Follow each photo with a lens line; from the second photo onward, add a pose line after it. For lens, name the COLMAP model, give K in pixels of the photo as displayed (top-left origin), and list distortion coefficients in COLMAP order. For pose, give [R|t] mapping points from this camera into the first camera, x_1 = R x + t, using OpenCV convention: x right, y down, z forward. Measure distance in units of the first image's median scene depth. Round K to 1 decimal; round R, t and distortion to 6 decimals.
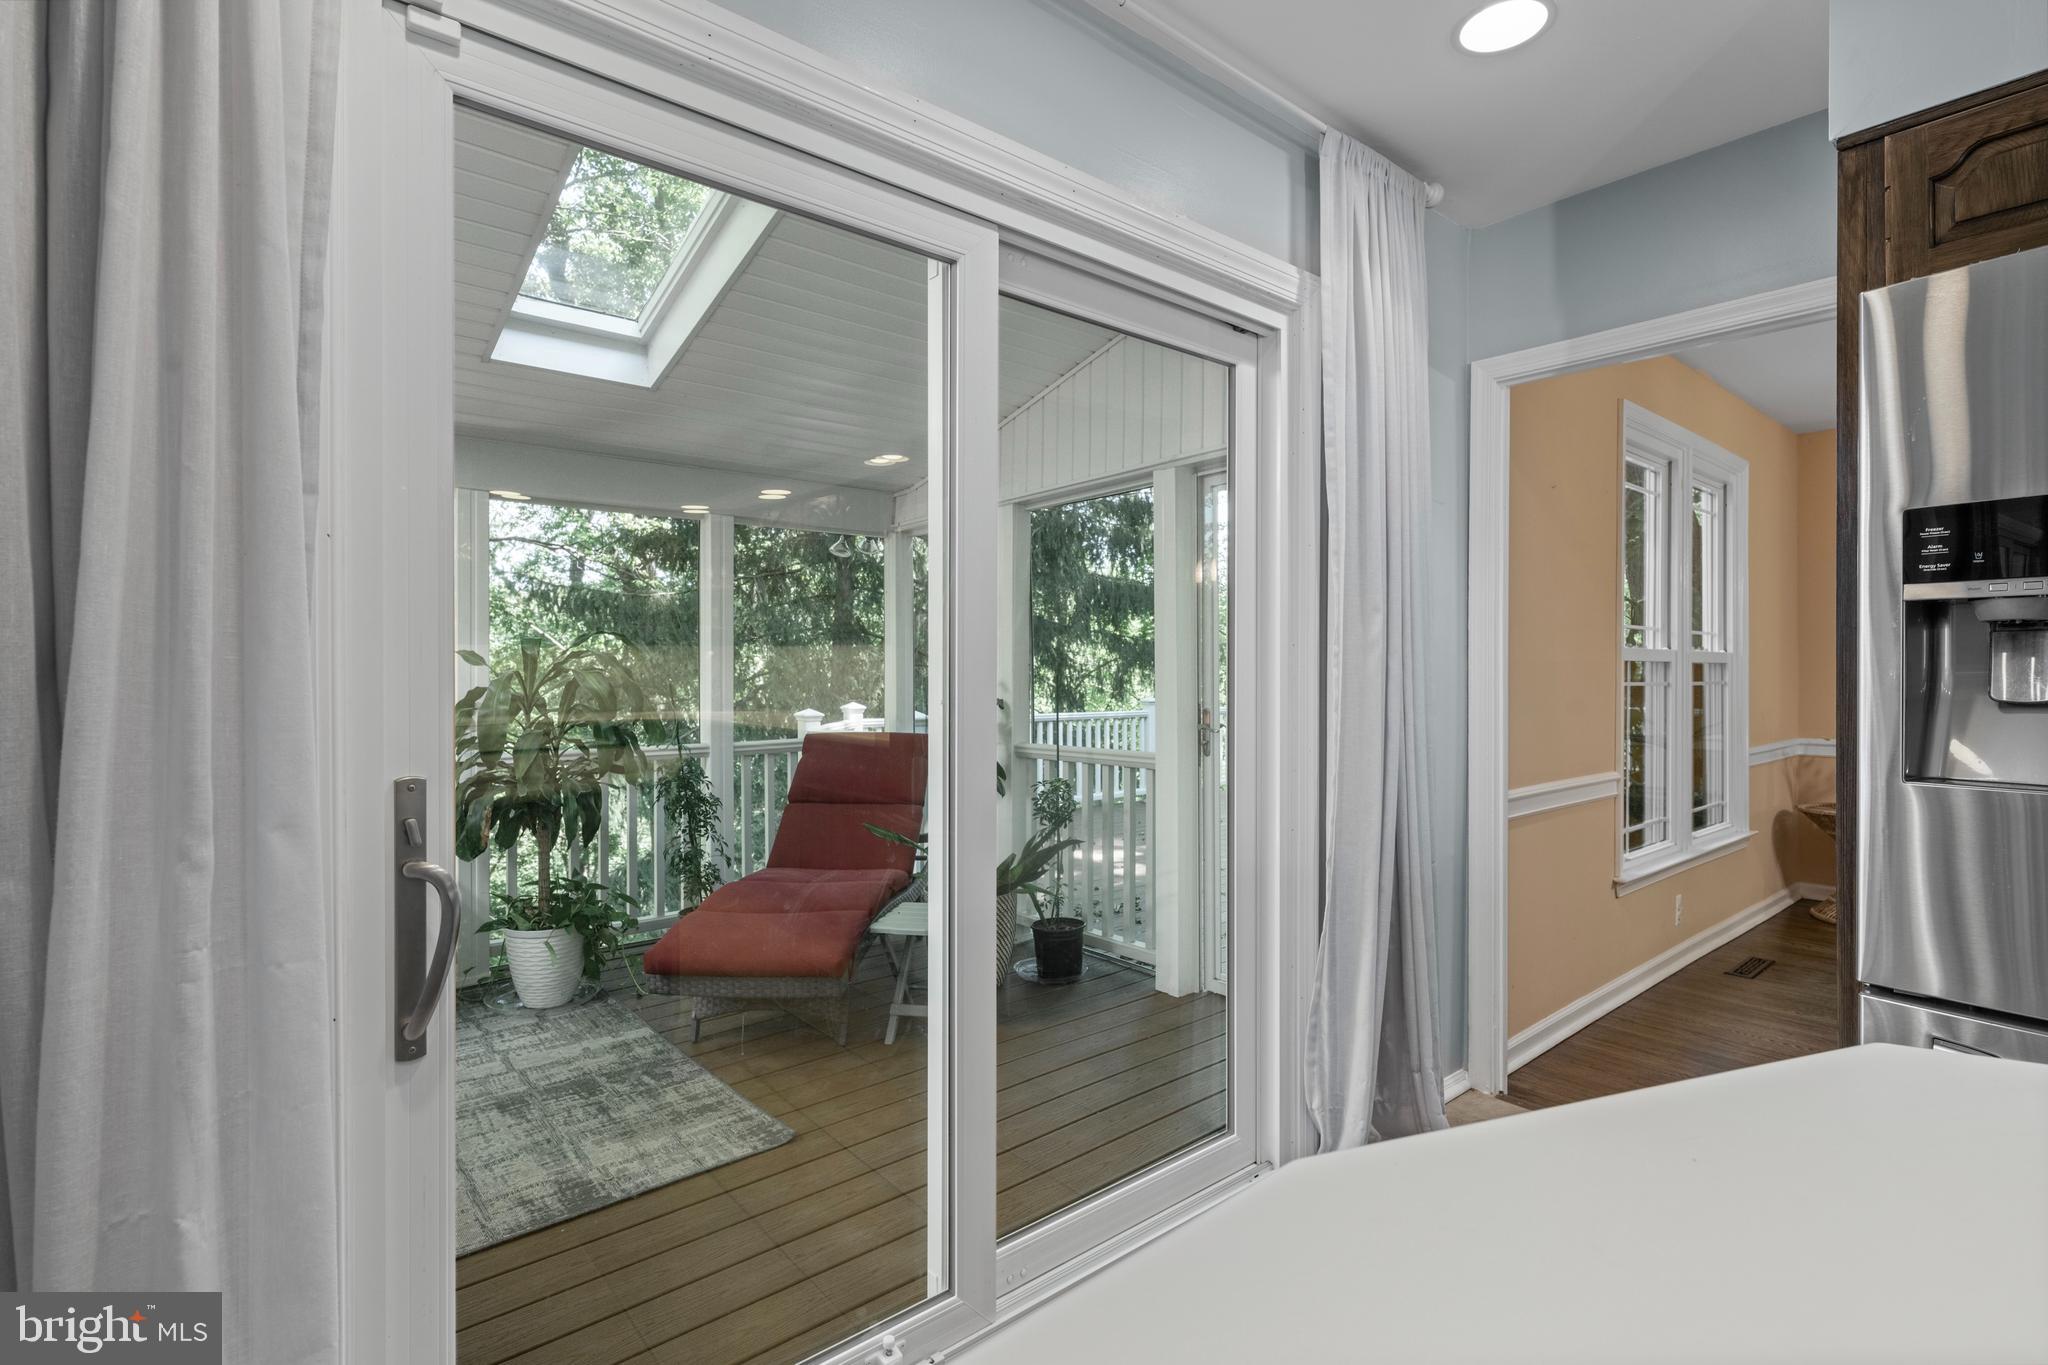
lens RADIAL K [[950.3, 0, 1019.0], [0, 950.3, 682.3], [0, 0, 1]] dist [0.000583, -0.000006]
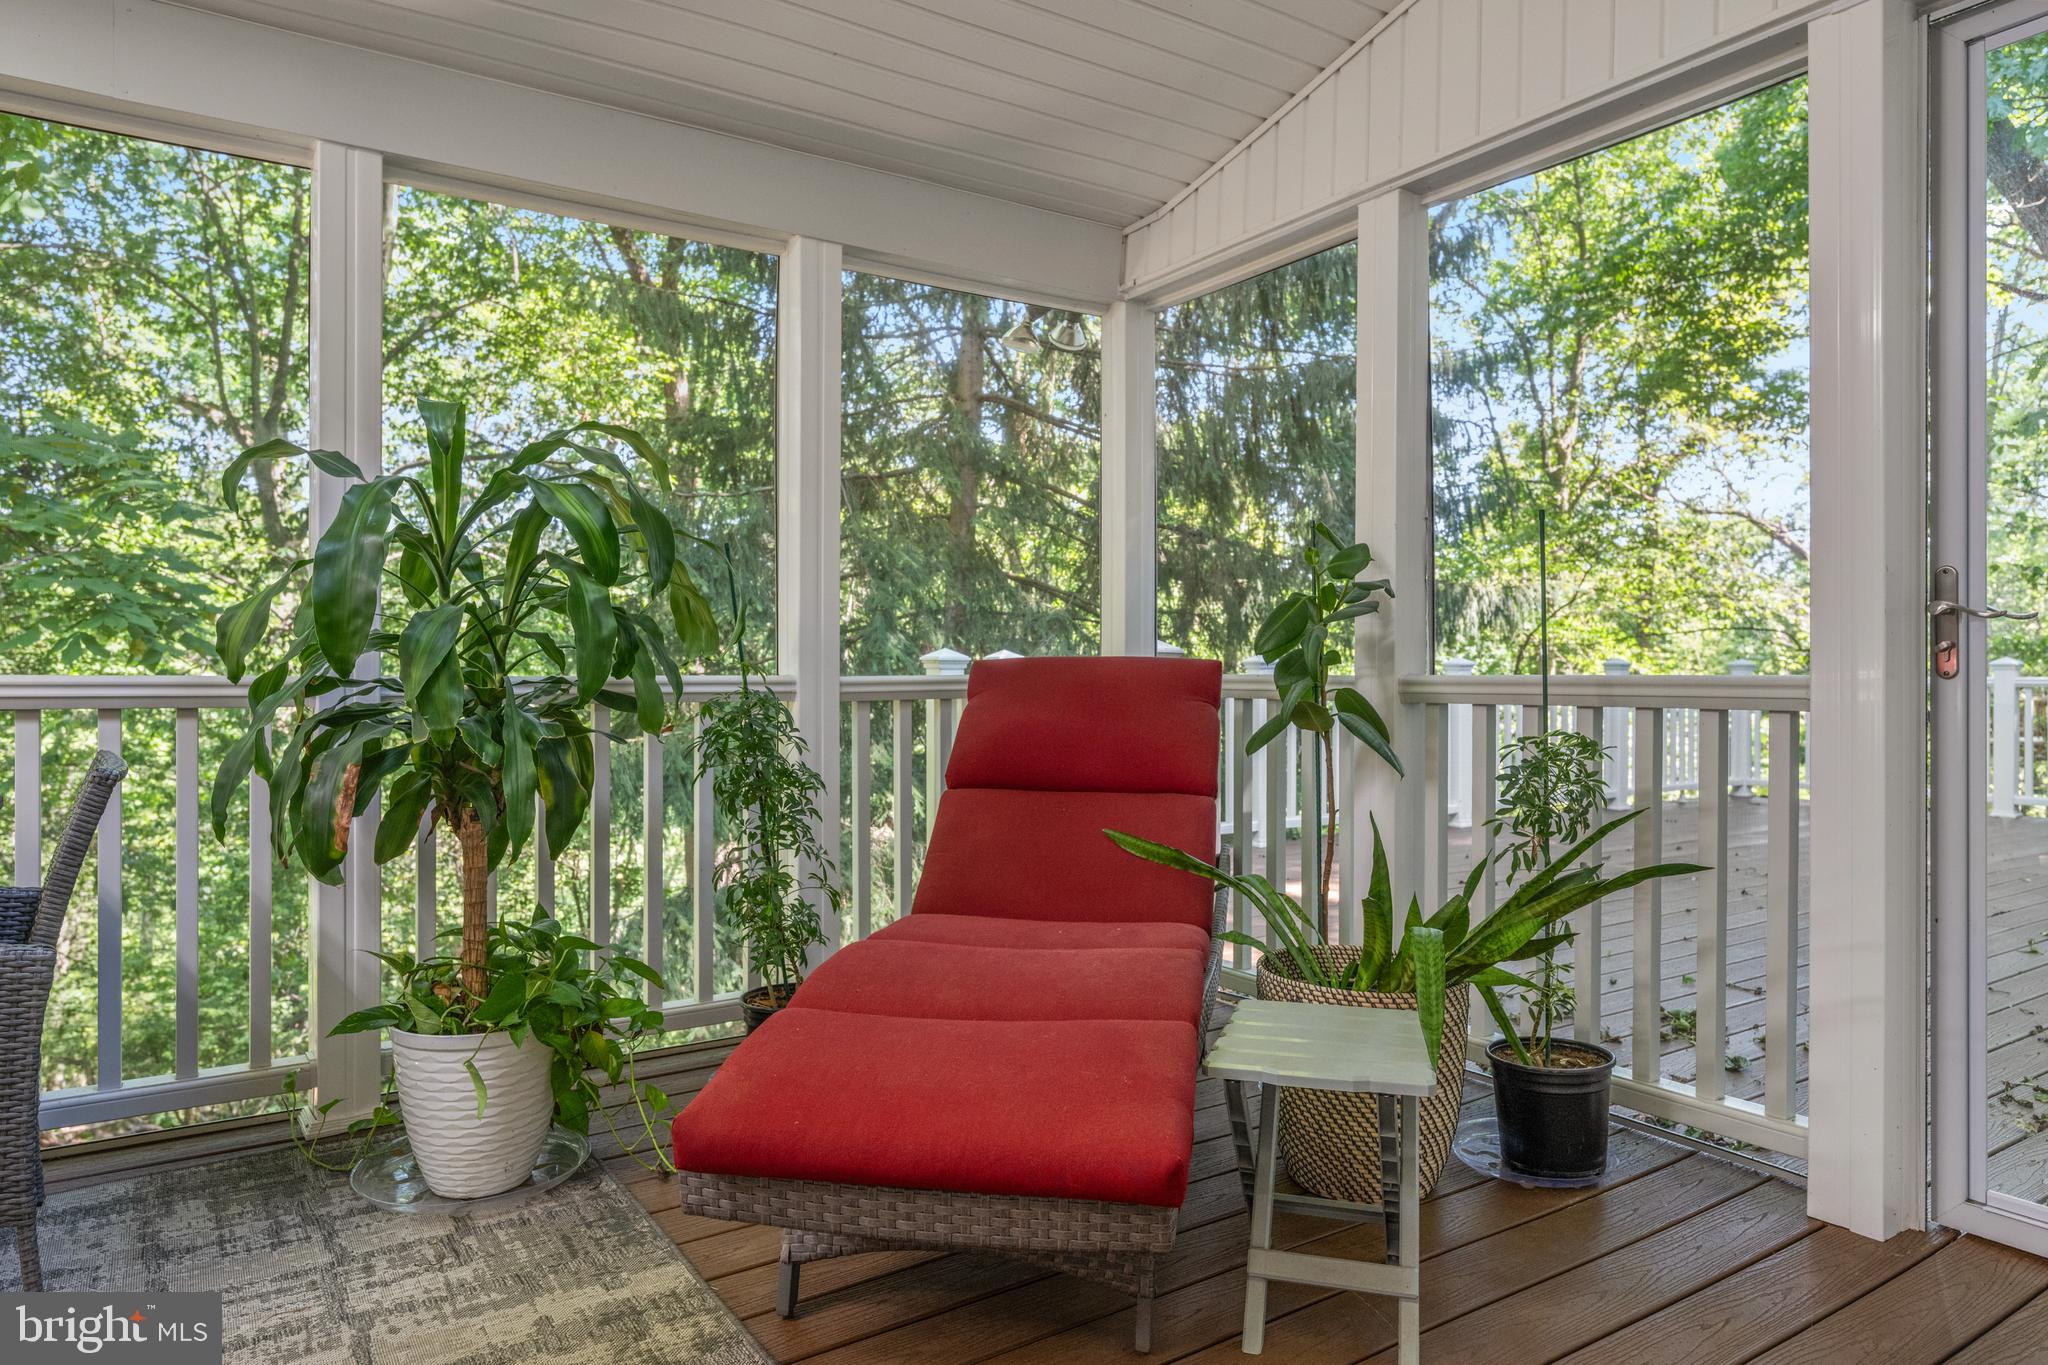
lens RADIAL K [[1257.6, 0, 1022.8], [0, 1257.6, 677.6], [0, 0, 1]] dist [0.002546, 0.000900]
pose [[0.994582, 0.006623, -0.103741, -0.157159], [-0.006430, 0.999977, 0.002199, 0.078248], [0.103753, -0.001520, 0.994602, 0.392470]]
